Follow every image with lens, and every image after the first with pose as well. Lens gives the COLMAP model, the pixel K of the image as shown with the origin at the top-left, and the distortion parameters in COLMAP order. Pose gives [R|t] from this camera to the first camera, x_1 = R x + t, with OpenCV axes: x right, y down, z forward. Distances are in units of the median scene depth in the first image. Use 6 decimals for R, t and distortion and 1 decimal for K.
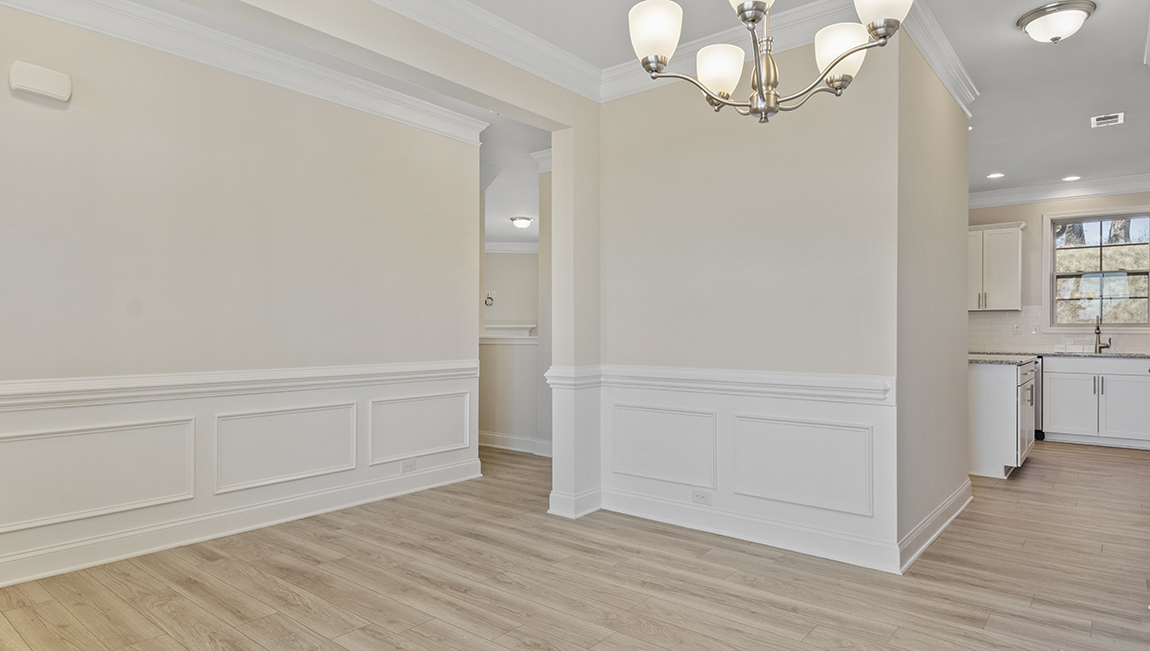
lens RADIAL K [[629.1, 0, 578.4], [0, 629.1, 329.1], [0, 0, 1]] dist [0.004090, -0.005535]
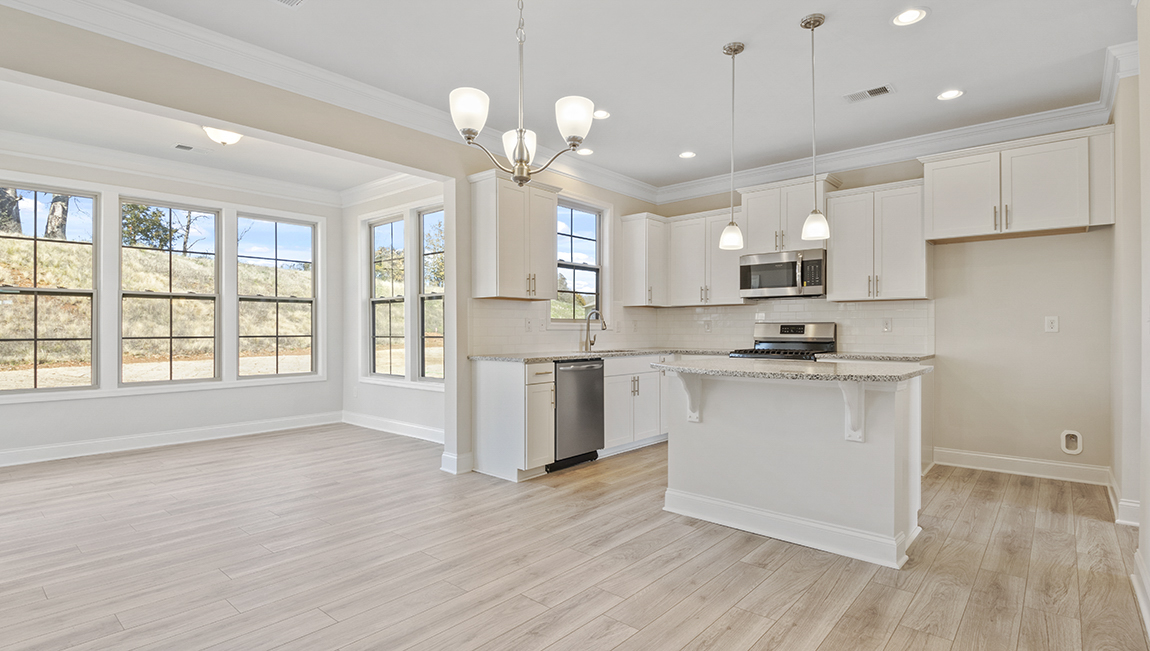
lens RADIAL K [[566.1, 0, 567.1], [0, 566.1, 328.4], [0, 0, 1]] dist [0.008846, -0.008225]
pose [[0.013428, 0.002862, 0.999906, -0.000320], [0.000636, 0.999996, -0.002870, 0.006886], [-0.999910, 0.000675, 0.013426, 0.966984]]
